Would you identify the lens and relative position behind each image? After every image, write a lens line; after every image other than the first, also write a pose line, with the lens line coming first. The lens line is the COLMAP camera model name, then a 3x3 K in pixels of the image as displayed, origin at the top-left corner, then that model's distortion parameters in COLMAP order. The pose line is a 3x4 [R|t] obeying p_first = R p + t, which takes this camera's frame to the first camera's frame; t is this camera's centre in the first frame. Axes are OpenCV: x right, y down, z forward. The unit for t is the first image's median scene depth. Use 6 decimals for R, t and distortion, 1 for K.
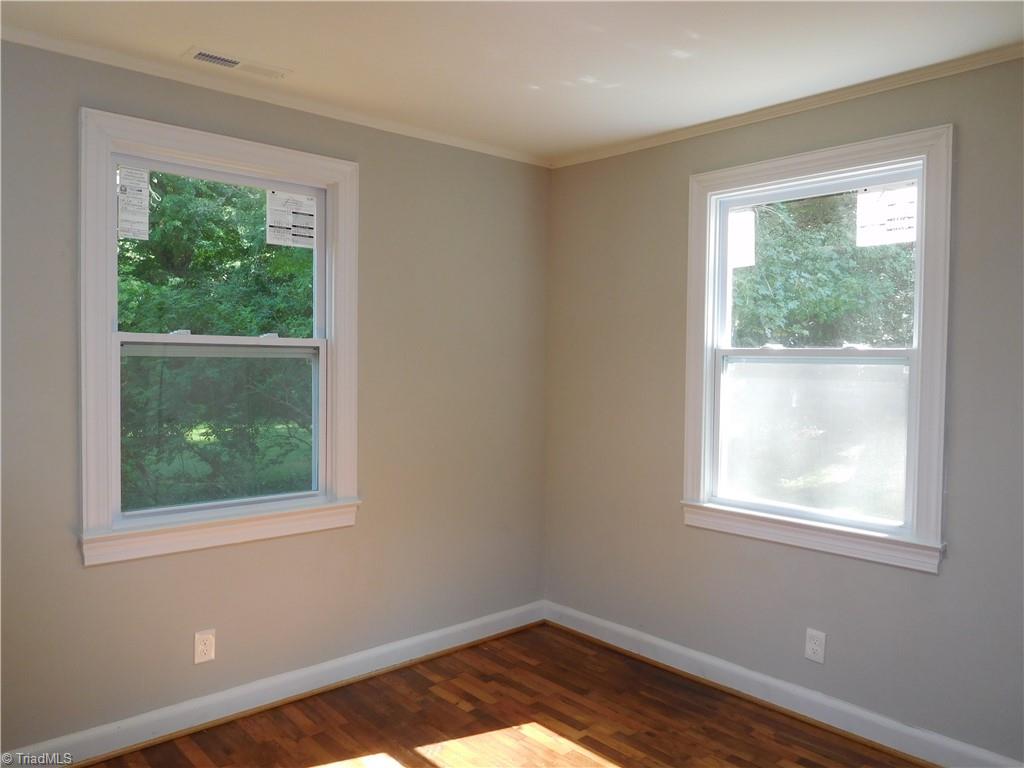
lens RADIAL K [[767.7, 0, 510.3], [0, 767.7, 388.2], [0, 0, 1]] dist [-0.028391, 0.018634]
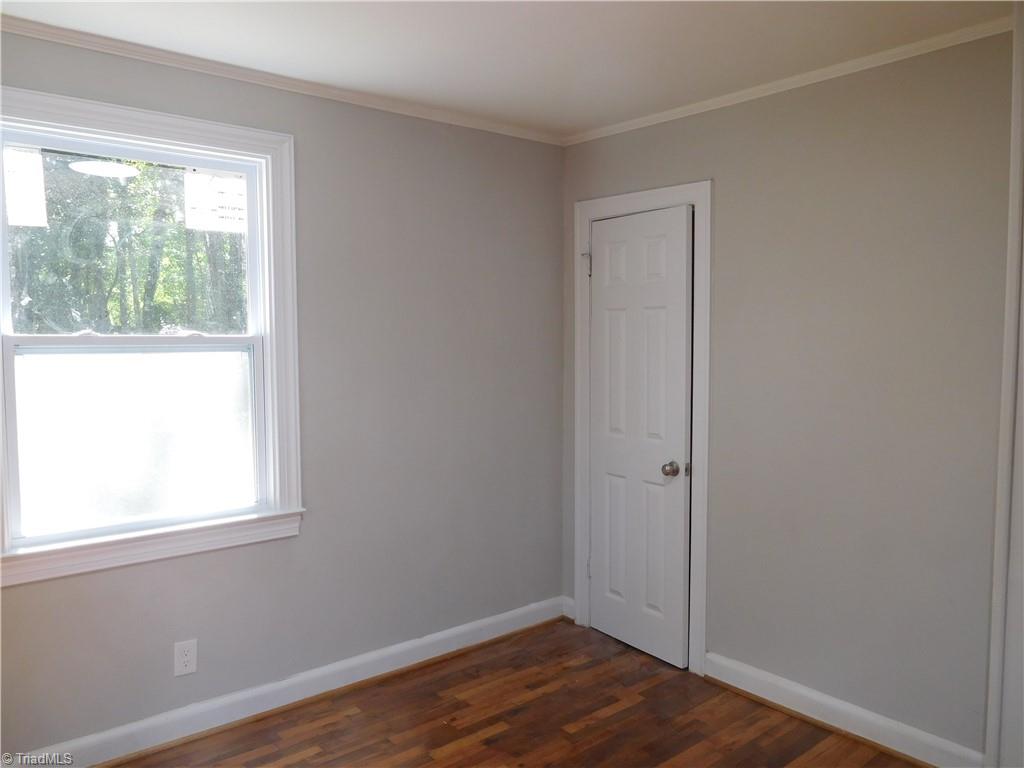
lens RADIAL K [[767.7, 0, 510.3], [0, 767.7, 388.2], [0, 0, 1]] dist [-0.028391, 0.018634]
pose [[0.042939, -0.069555, 0.996654, -0.493402], [0.046355, 0.996638, 0.067556, -0.032372], [-0.998002, 0.043299, 0.046019, 0.569397]]
